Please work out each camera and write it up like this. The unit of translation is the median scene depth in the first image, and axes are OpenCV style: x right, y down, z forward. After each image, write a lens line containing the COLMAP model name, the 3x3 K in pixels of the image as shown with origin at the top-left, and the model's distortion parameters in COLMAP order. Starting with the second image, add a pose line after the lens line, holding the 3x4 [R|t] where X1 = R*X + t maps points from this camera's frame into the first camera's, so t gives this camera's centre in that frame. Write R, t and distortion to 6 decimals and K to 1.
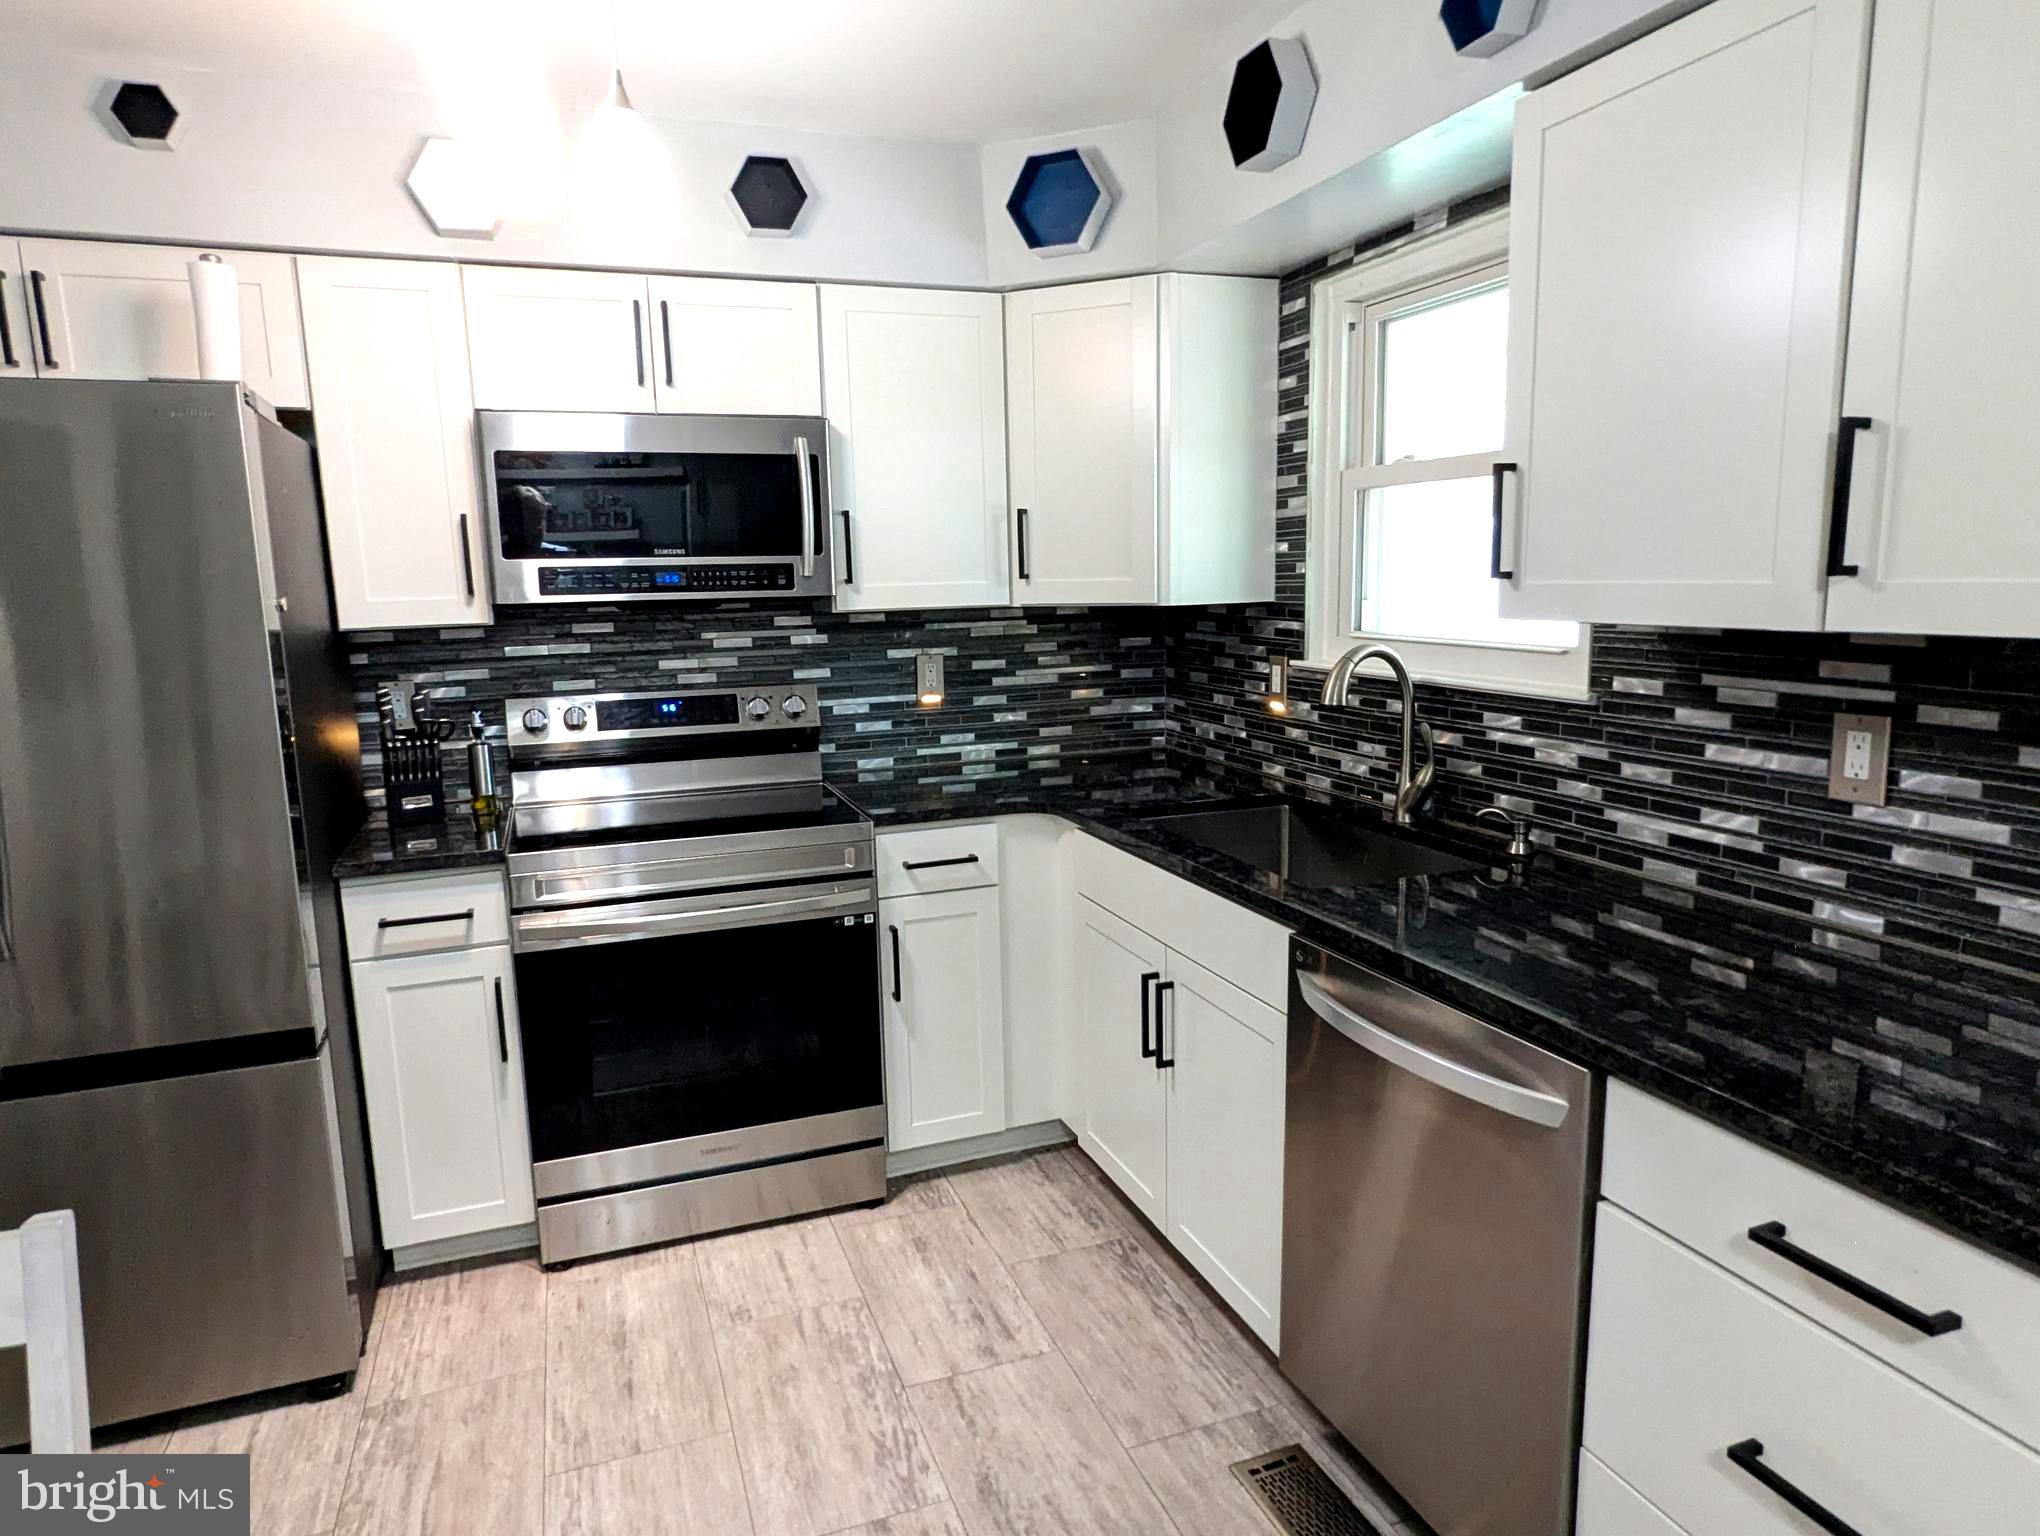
lens RADIAL K [[1229.1, 0, 1020.4], [0, 1229.1, 774.1], [0, 0, 1]] dist [0.001106, -0.001805]
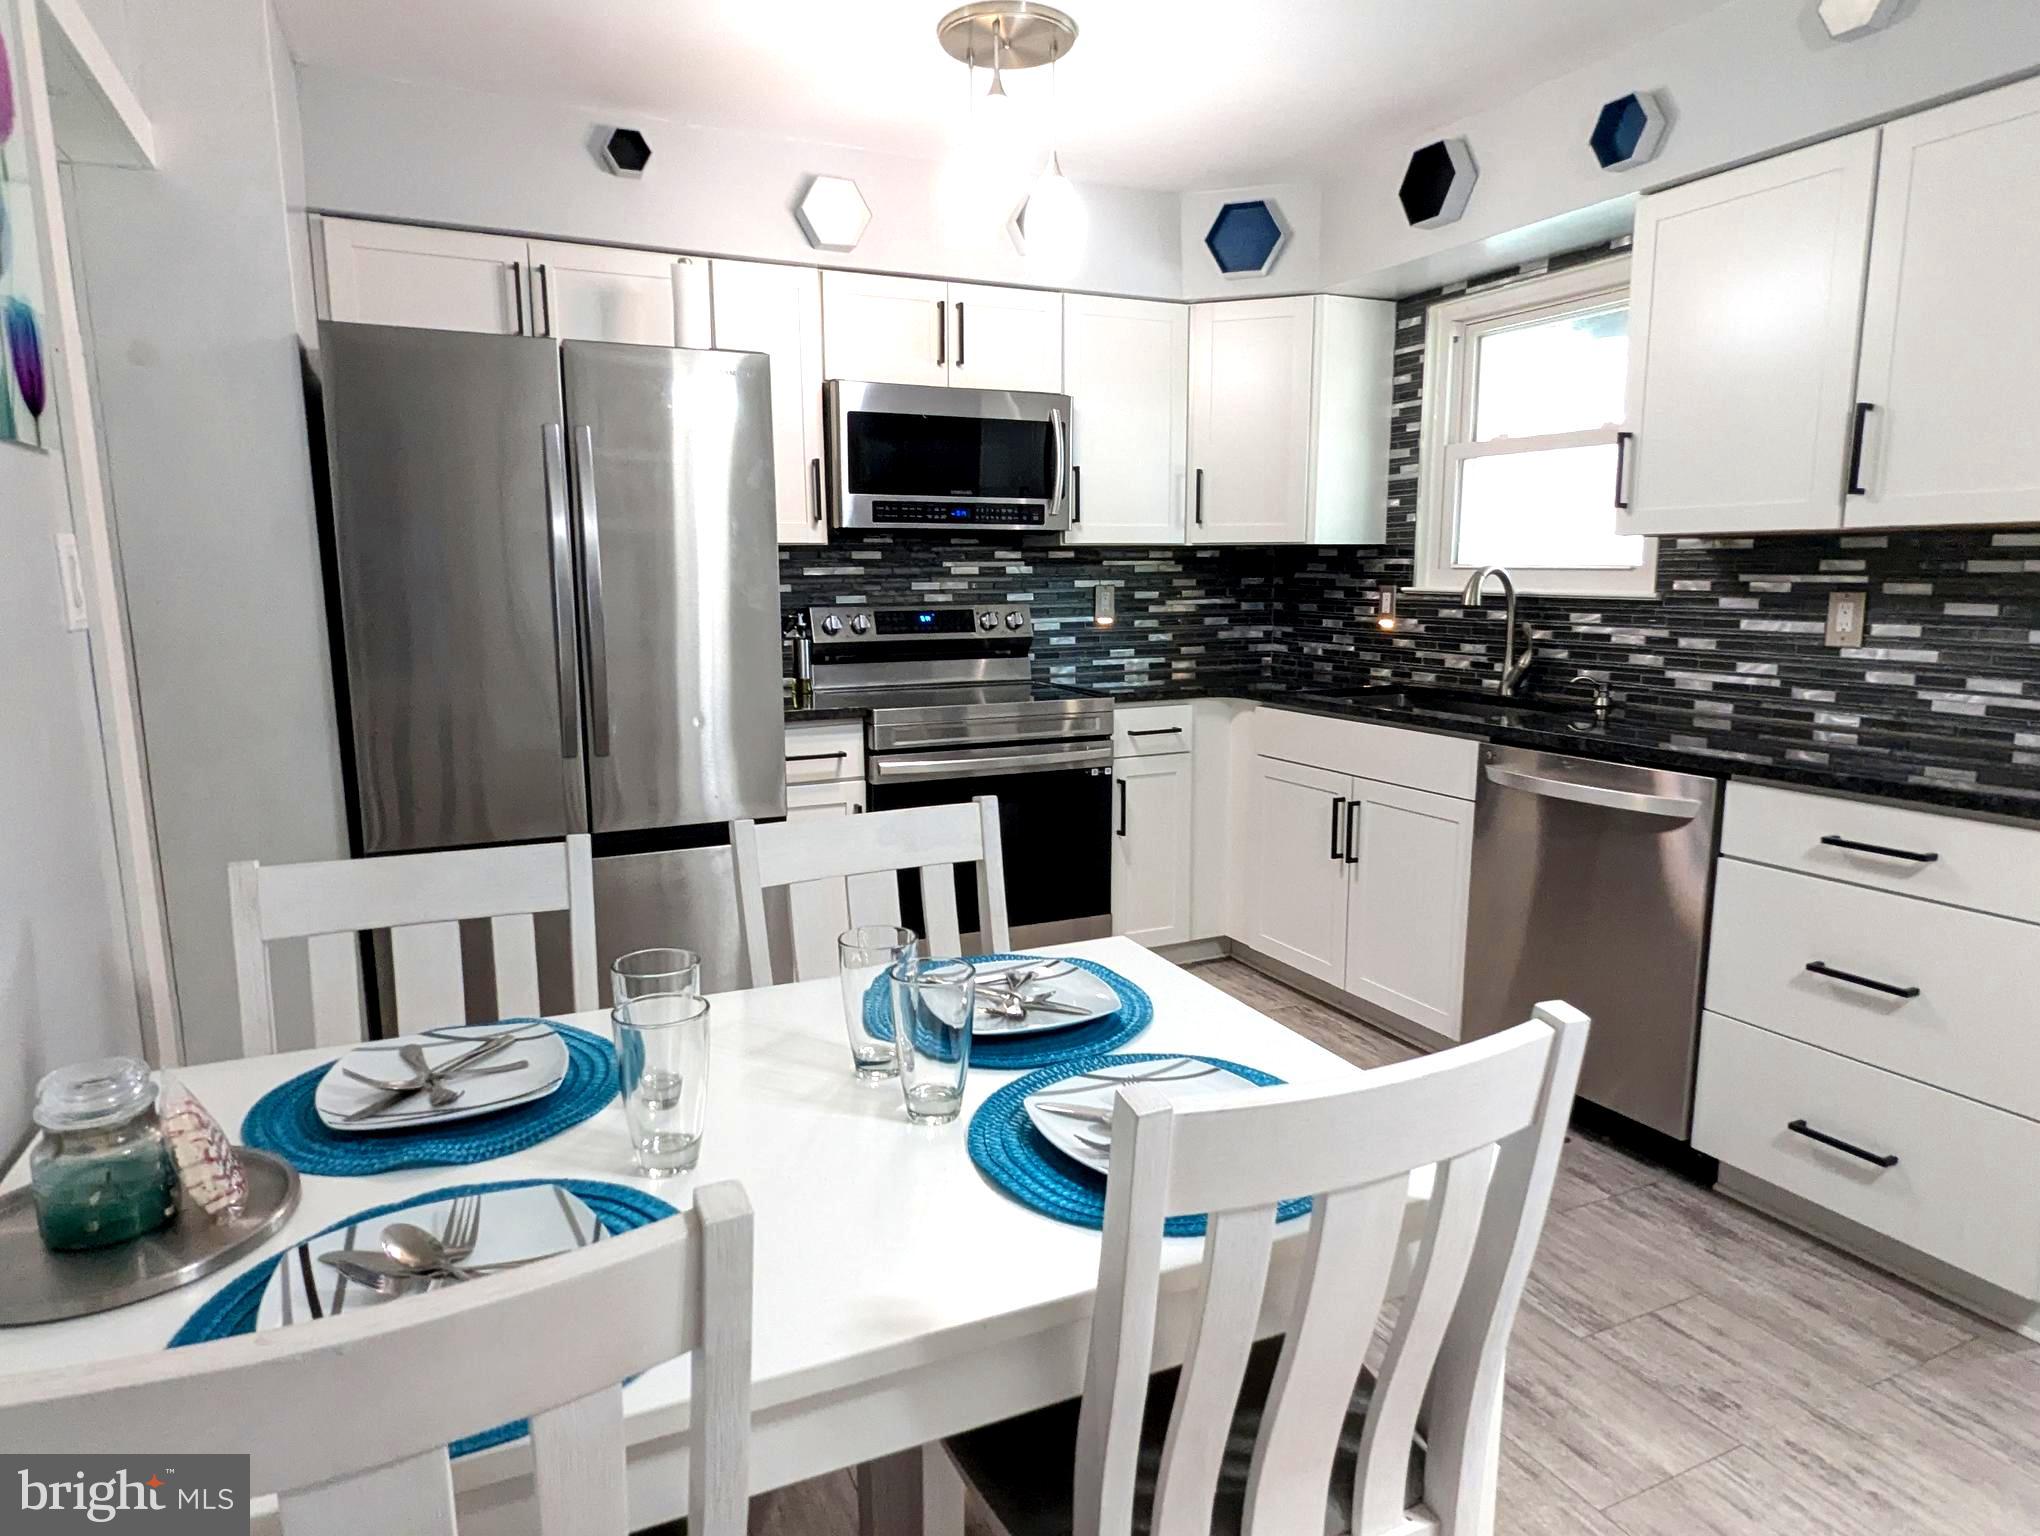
lens RADIAL K [[1229.1, 0, 1023.3], [0, 1229.1, 771.0], [0, 0, 1]] dist [0.001106, -0.001805]
pose [[0.996167, 0.003559, 0.087399, -0.358646], [-0.003472, 0.999993, -0.001156, 0.128960], [-0.087403, 0.000848, 0.996173, -0.345537]]
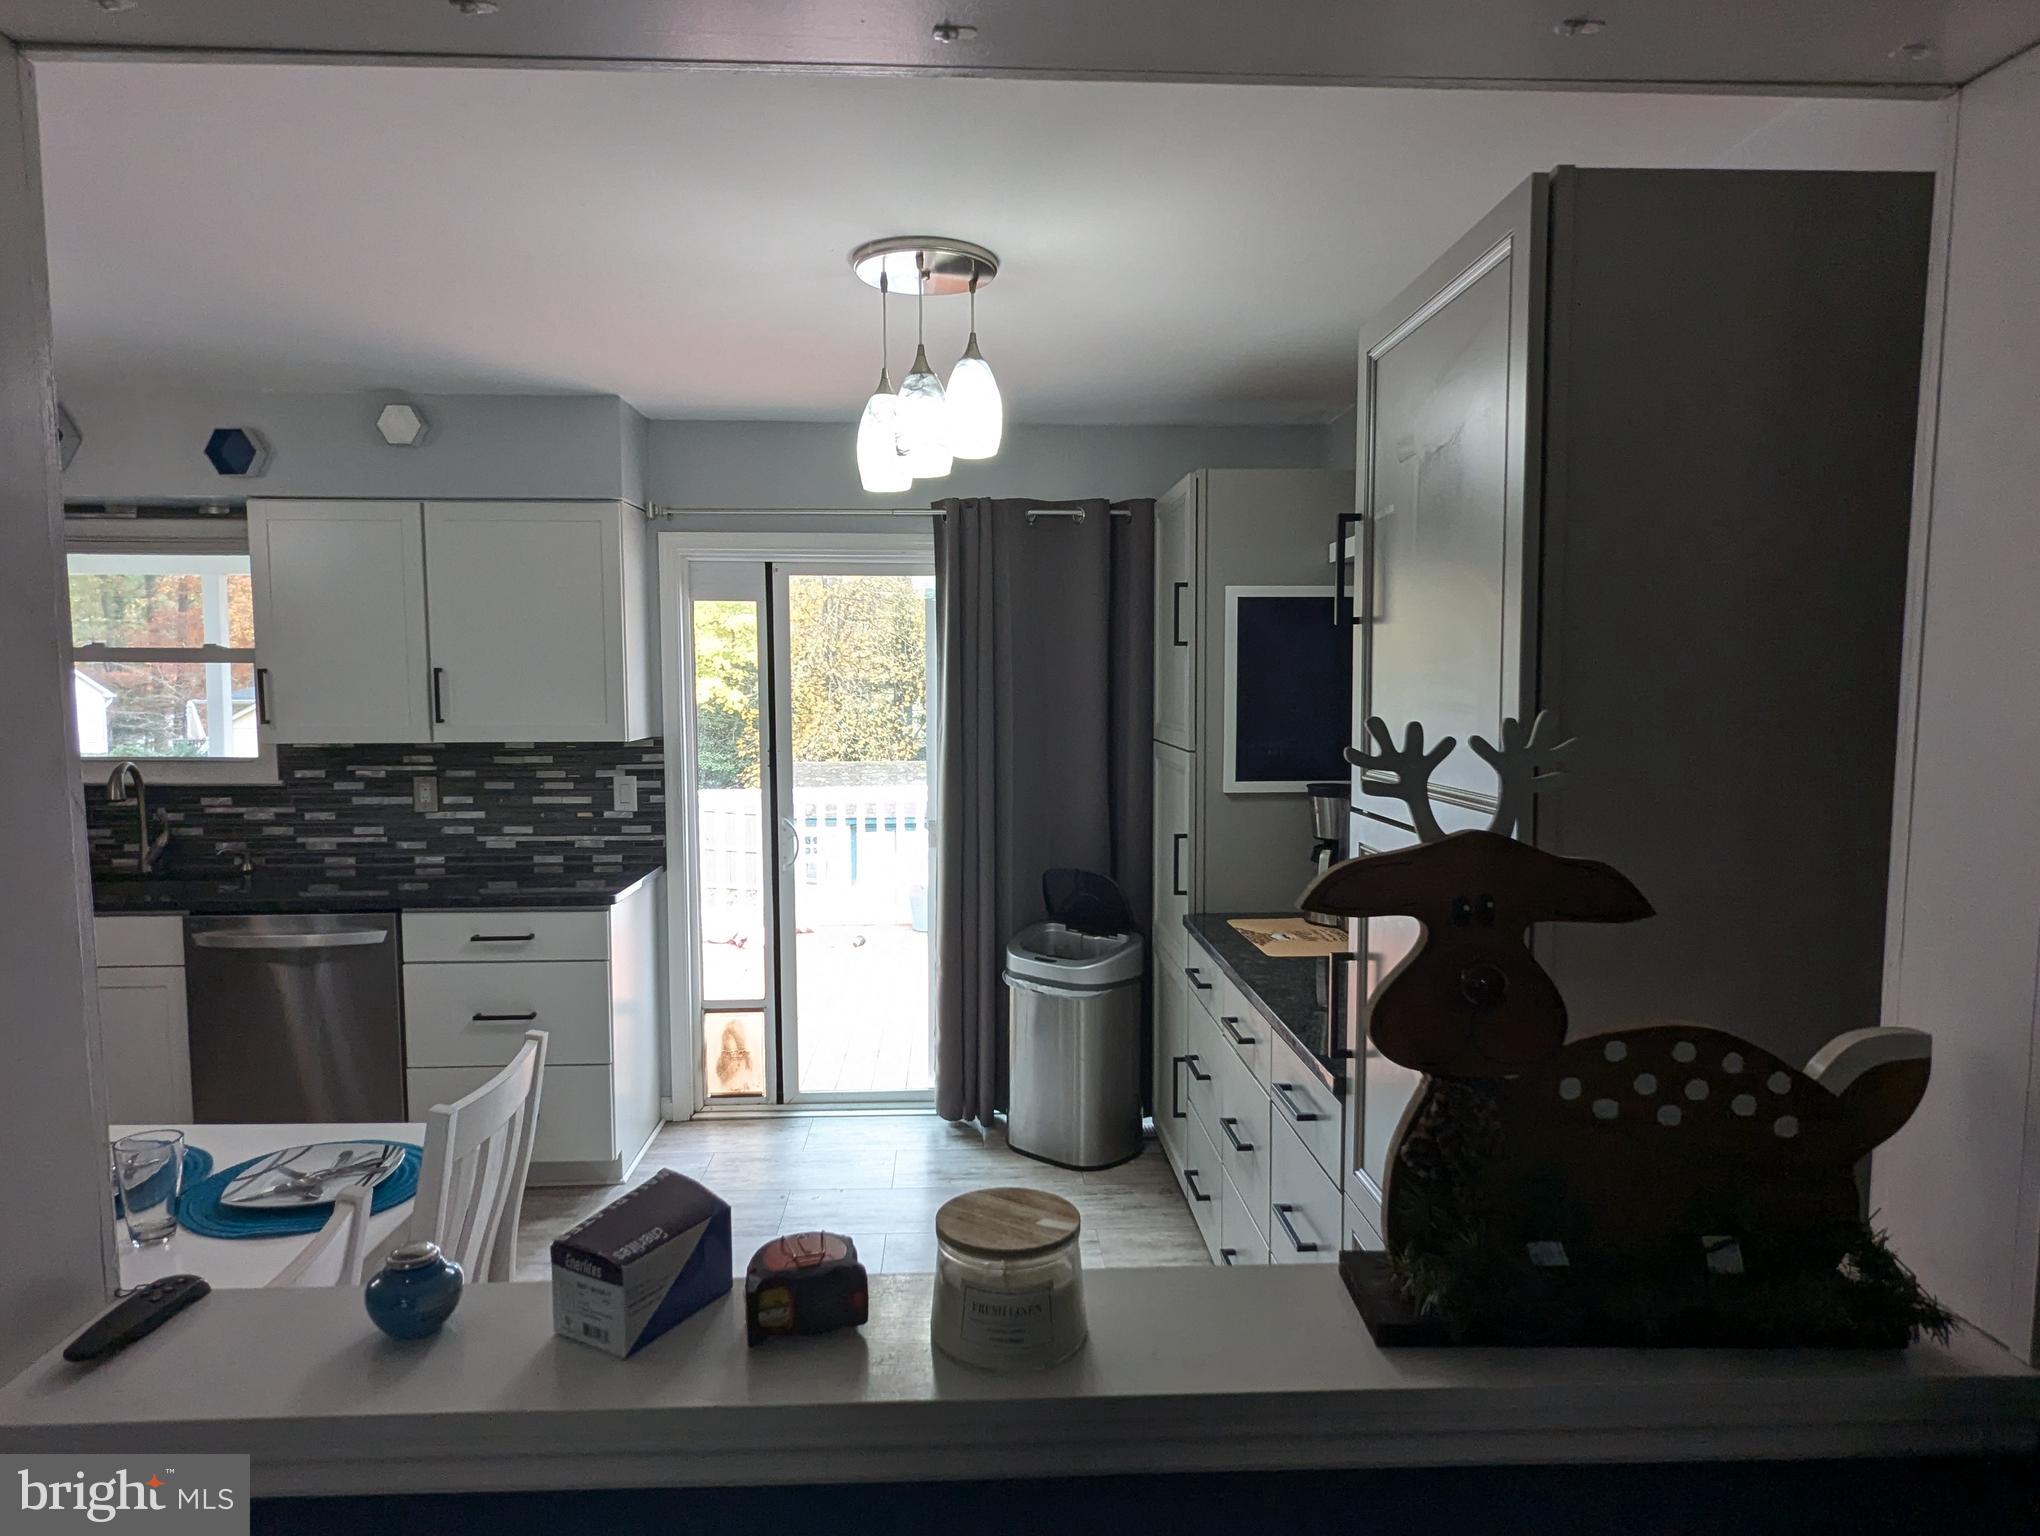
lens RADIAL K [[1229.1, 0, 1009.2], [0, 1229.1, 778.5], [0, 0, 1]] dist [0.001106, -0.001805]
pose [[0.309489, -0.060843, 0.948954, -0.864040], [0.148323, 0.988825, 0.015025, 0.061998], [-0.939264, 0.136102, 0.315055, -0.587447]]
